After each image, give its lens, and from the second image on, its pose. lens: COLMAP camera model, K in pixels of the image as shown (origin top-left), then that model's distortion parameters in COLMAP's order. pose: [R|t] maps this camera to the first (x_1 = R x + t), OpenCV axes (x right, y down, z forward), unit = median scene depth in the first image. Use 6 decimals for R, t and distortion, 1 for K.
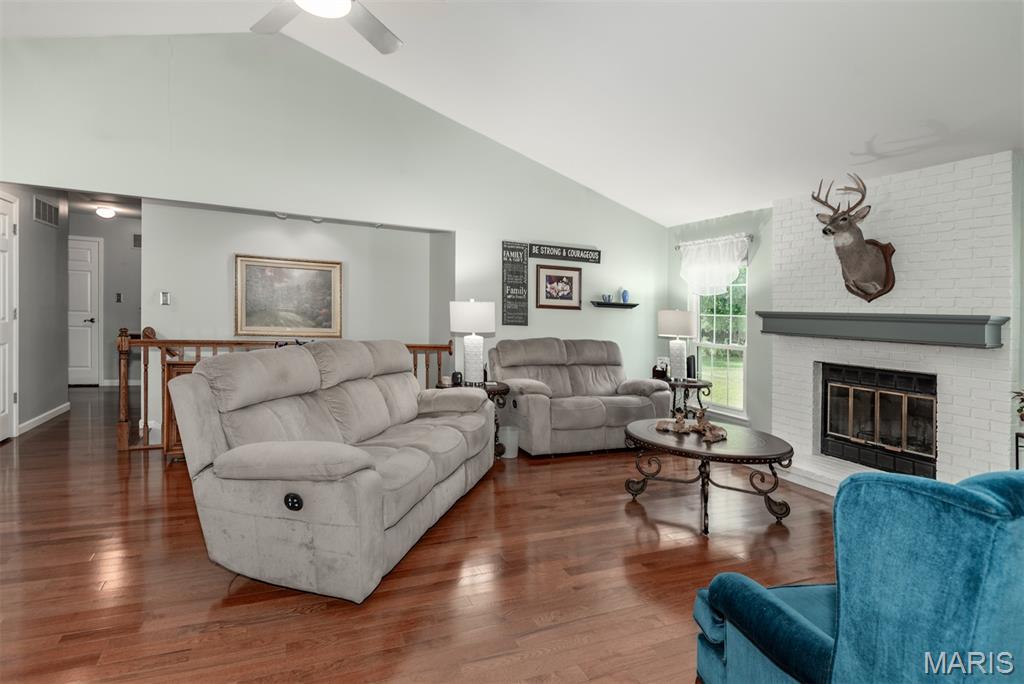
lens RADIAL K [[530.2, 0, 510.7], [0, 530.2, 244.4], [0, 0, 1]] dist [0.000416, -0.000100]
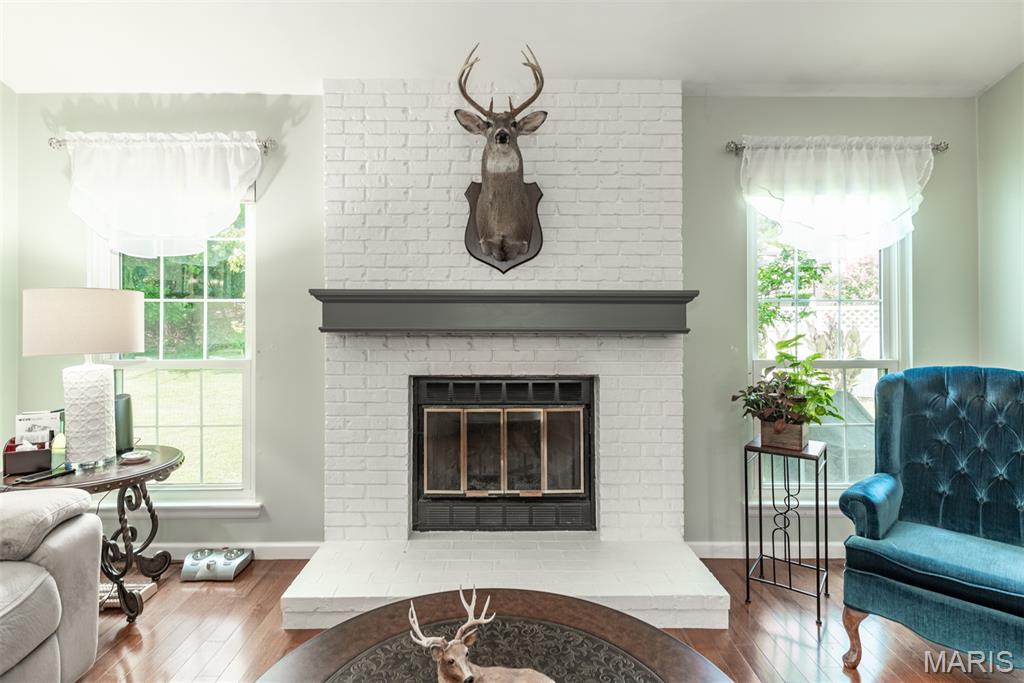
lens RADIAL K [[525.9, 0, 506.2], [0, 525.9, 307.9], [0, 0, 1]] dist [0.003125, 0.000262]
pose [[0.397203, -0.026879, 0.917337, 0.078210], [-0.102601, 0.992004, 0.073493, 0.076682], [-0.911977, -0.123312, 0.391269, 0.555634]]
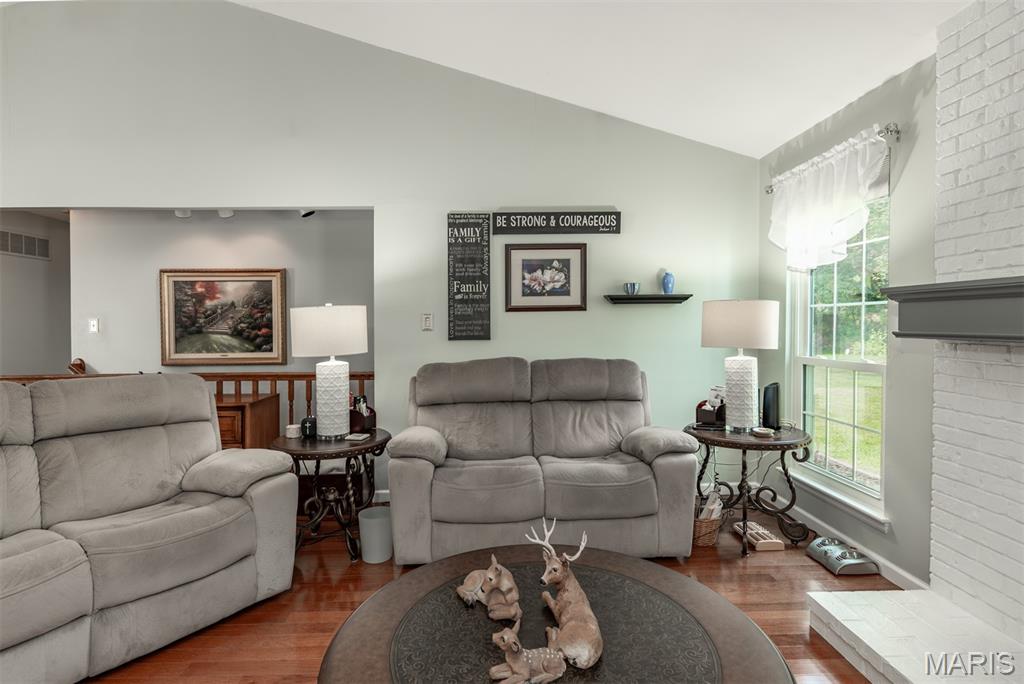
lens RADIAL K [[525.9, 0, 506.2], [0, 525.9, 308.4], [0, 0, 1]] dist [0.003125, 0.000262]
pose [[0.919479, -0.062014, -0.388217, 0.299519], [0.099136, 0.992143, 0.076314, 0.067959], [0.380434, -0.108656, 0.918403, 0.418369]]
